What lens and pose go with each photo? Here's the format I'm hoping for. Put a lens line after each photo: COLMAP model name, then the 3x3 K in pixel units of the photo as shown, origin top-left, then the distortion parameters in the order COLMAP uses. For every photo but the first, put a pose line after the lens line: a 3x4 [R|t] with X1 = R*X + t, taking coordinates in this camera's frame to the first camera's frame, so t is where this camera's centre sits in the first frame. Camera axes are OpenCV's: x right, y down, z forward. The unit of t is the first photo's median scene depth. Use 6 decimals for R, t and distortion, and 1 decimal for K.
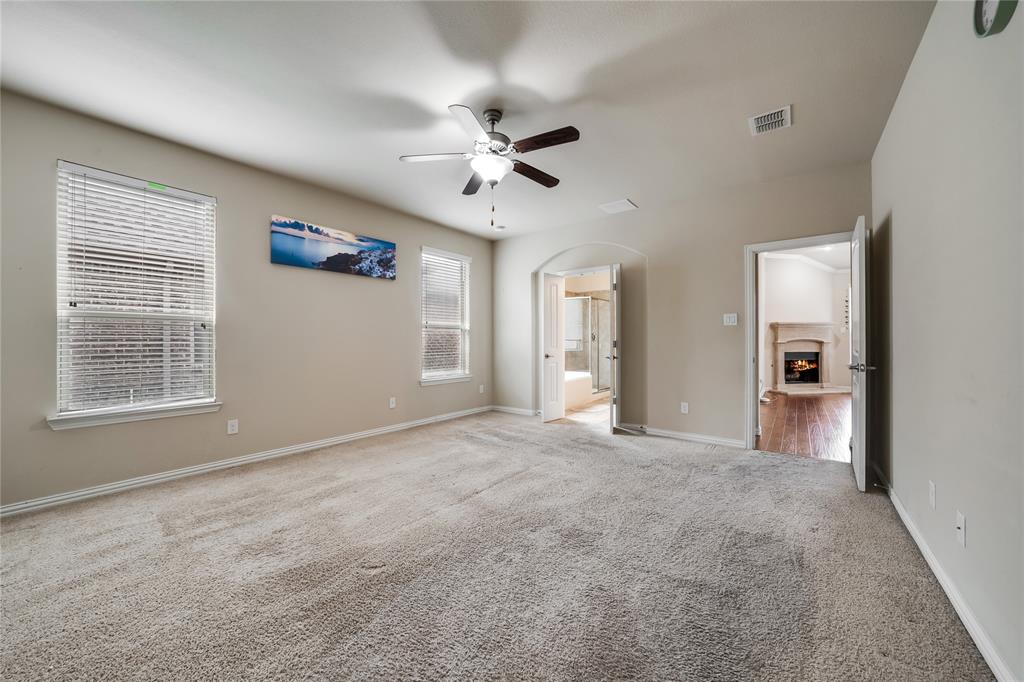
lens RADIAL K [[361.9, 0, 514.2], [0, 361.9, 337.8], [0, 0, 1]] dist [-0.032277, 0.007179]
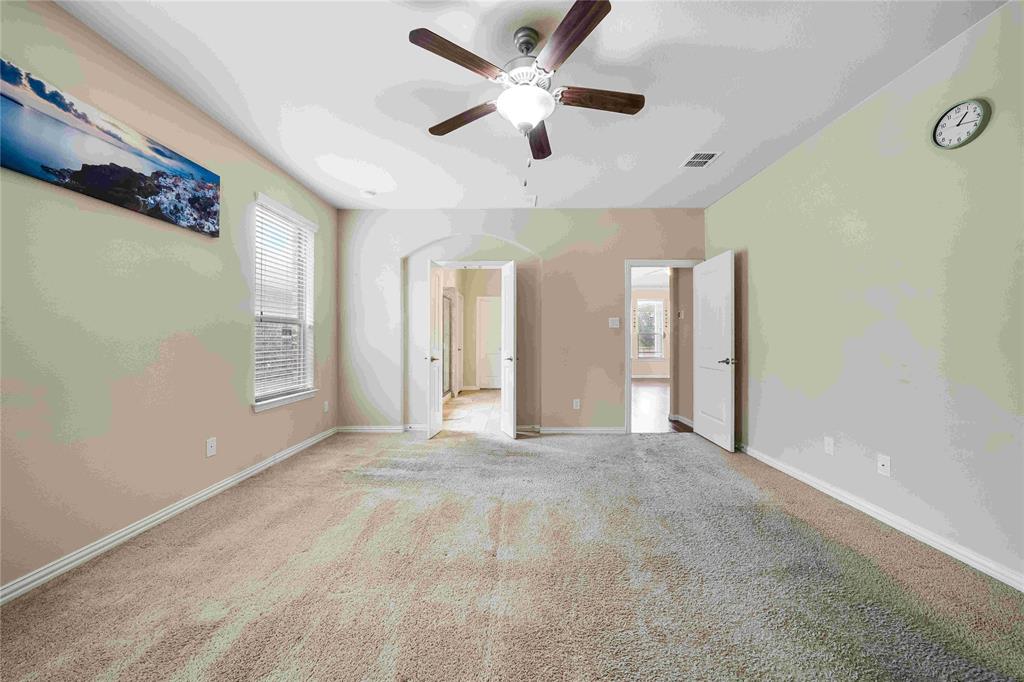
lens RADIAL K [[361.9, 0, 514.2], [0, 361.9, 337.8], [0, 0, 1]] dist [-0.032277, 0.007179]
pose [[0.791848, 0.004739, 0.610699, -0.325528], [-0.006096, 0.999981, 0.000144, -0.000257], [-0.610687, -0.003837, 0.791863, 0.266841]]
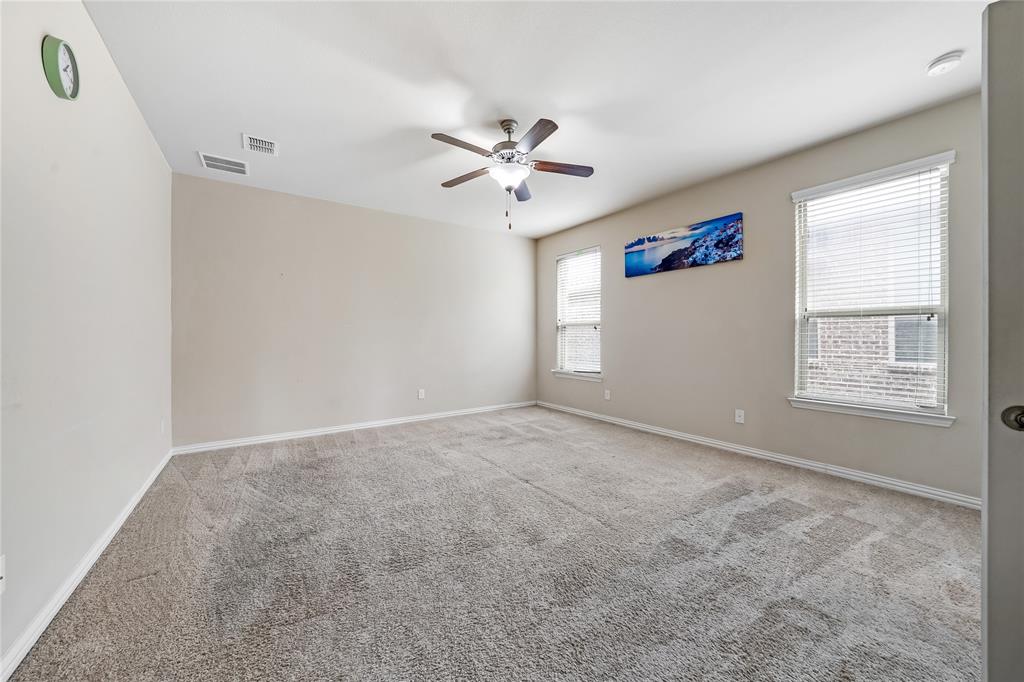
lens RADIAL K [[361.9, 0, 514.2], [0, 361.9, 337.8], [0, 0, 1]] dist [-0.032277, 0.007179]
pose [[-0.288271, 0.001960, -0.957547, 0.594584], [0.000261, 0.999998, 0.001968, 0.008191], [0.957549, 0.000317, -0.288270, 0.817353]]
